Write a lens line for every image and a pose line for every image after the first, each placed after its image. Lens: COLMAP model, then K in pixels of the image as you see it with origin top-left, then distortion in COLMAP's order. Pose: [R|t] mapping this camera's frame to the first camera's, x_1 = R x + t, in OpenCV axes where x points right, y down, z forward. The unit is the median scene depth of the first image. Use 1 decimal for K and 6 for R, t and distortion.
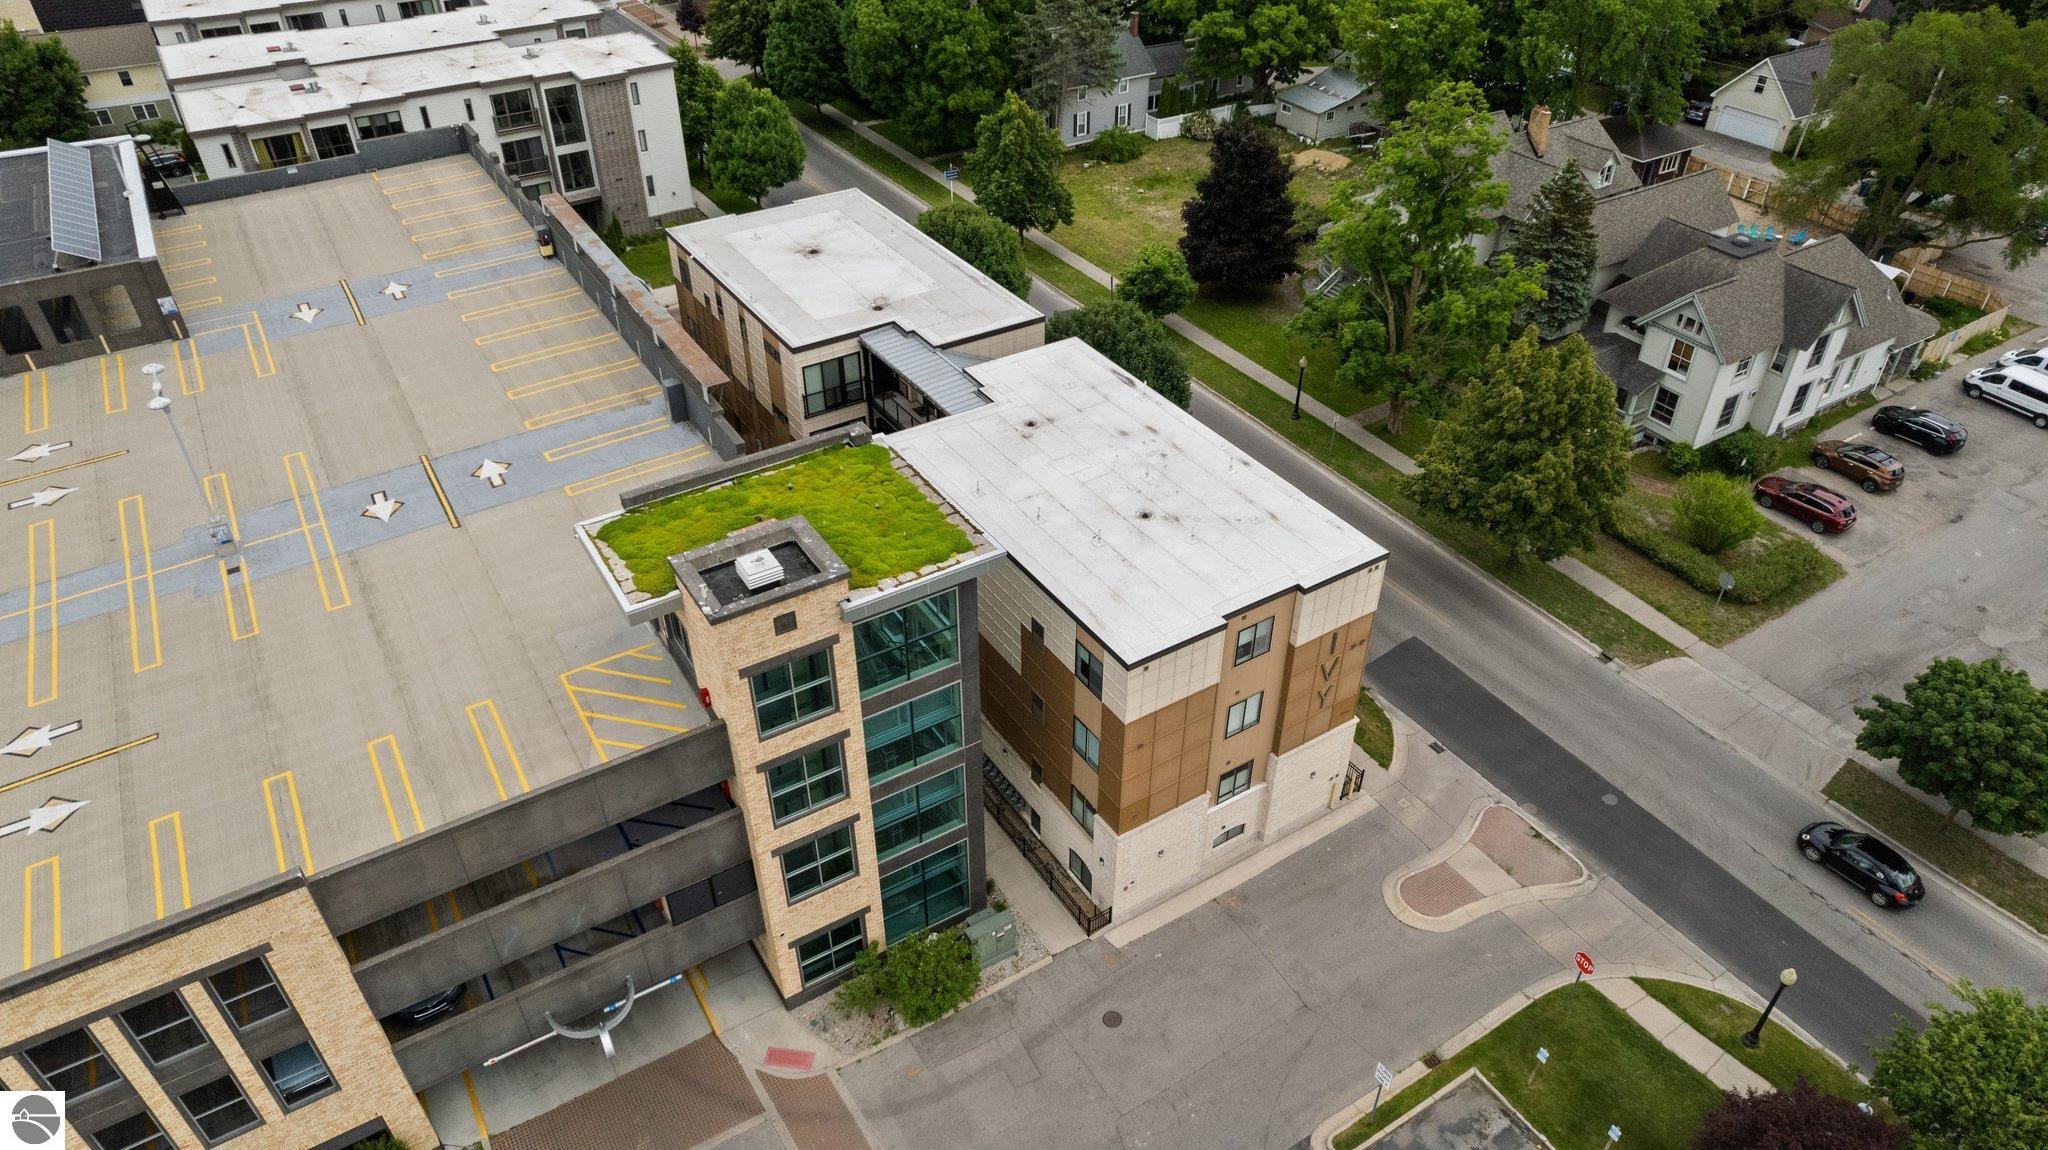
lens RADIAL K [[1305.4, 0, 1024.0], [0, 1305.4, 575.0], [0, 0, 1]] dist [0.001324, 0.003047]
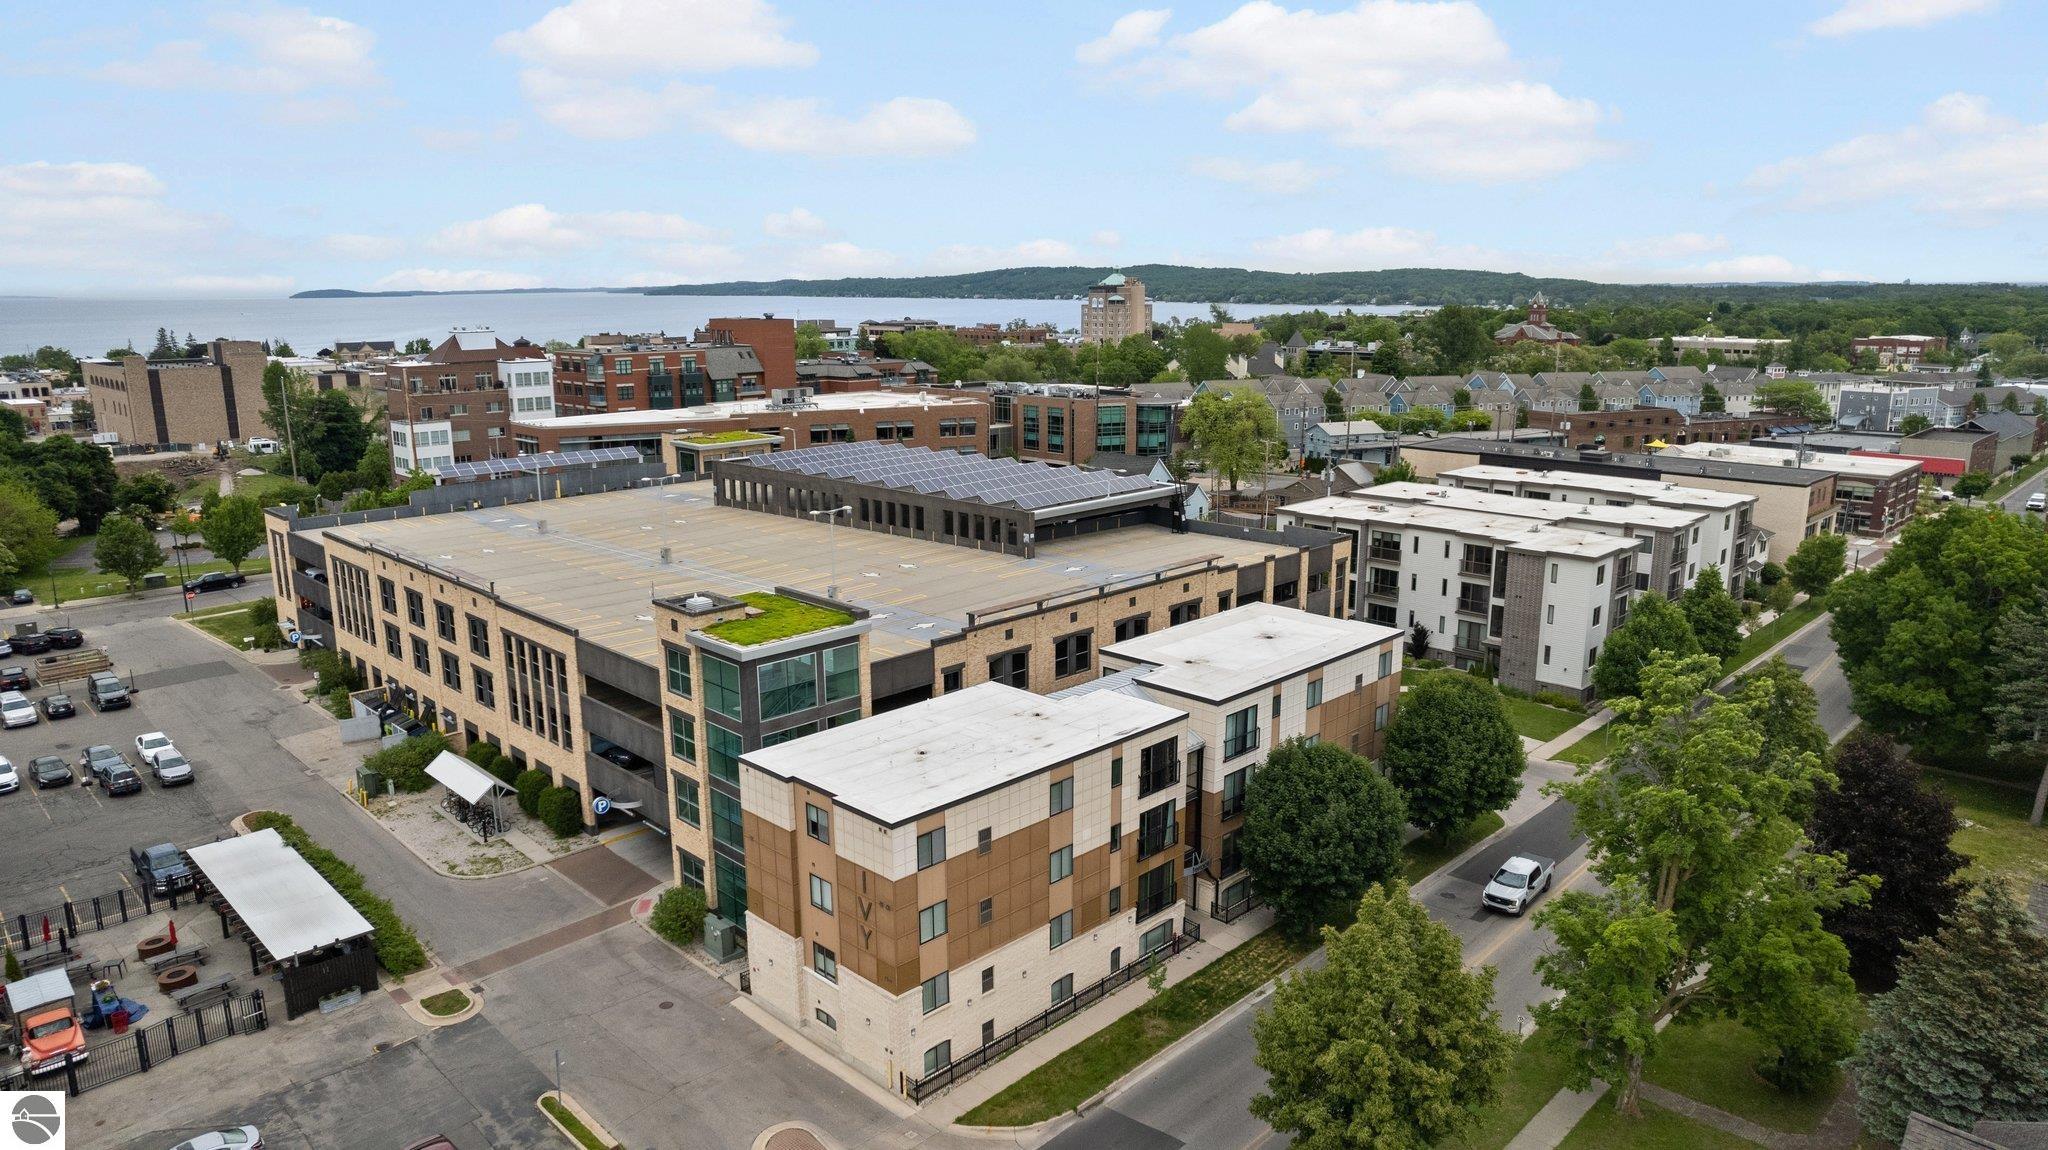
lens RADIAL K [[1305.4, 0, 1024.0], [0, 1305.4, 575.0], [0, 0, 1]] dist [0.001324, 0.003047]
pose [[0.238964, 0.229310, -0.943564, 1.517468], [-0.581548, 0.811971, 0.050048, -0.365879], [0.777623, 0.536768, 0.327386, 0.641827]]
